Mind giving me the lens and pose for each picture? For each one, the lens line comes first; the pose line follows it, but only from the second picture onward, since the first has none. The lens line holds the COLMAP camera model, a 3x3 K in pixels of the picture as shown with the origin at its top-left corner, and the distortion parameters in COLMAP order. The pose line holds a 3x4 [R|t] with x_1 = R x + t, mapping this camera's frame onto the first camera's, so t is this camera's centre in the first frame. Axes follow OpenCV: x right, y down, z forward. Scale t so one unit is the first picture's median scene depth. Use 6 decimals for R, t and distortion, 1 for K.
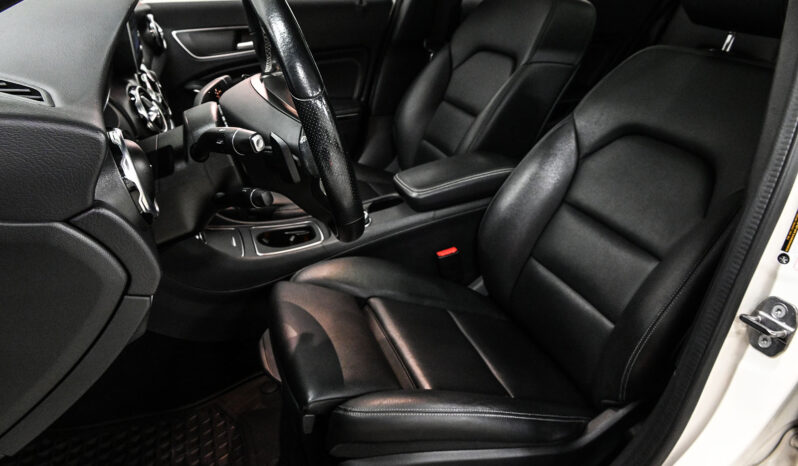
lens RADIAL K [[607.8, 0, 399.0], [0, 607.8, 233.0], [0, 0, 1]] dist [0.011013, 0.000815]
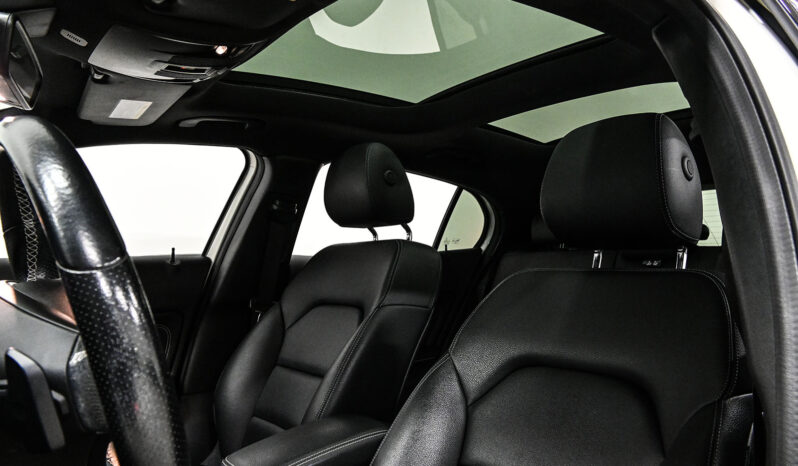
lens RADIAL K [[607.8, 0, 399.0], [0, 607.8, 233.0], [0, 0, 1]] dist [0.011013, 0.000815]
pose [[0.951827, -0.004390, 0.306604, -0.027764], [0.145179, 0.887178, -0.437993, 0.010699], [-0.270090, 0.461406, 0.845078, 0.218878]]
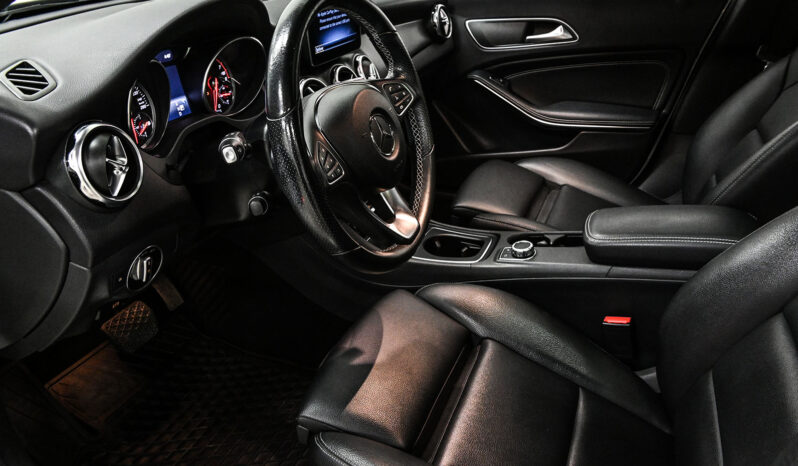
lens RADIAL K [[607.8, 0, 399.0], [0, 607.8, 233.0], [0, 0, 1]] dist [0.011013, 0.000815]
pose [[0.756714, 0.262106, -0.598902, 0.294753], [-0.240607, 0.963466, 0.117649, -0.098899], [0.607858, 0.055073, 0.792133, 0.179712]]
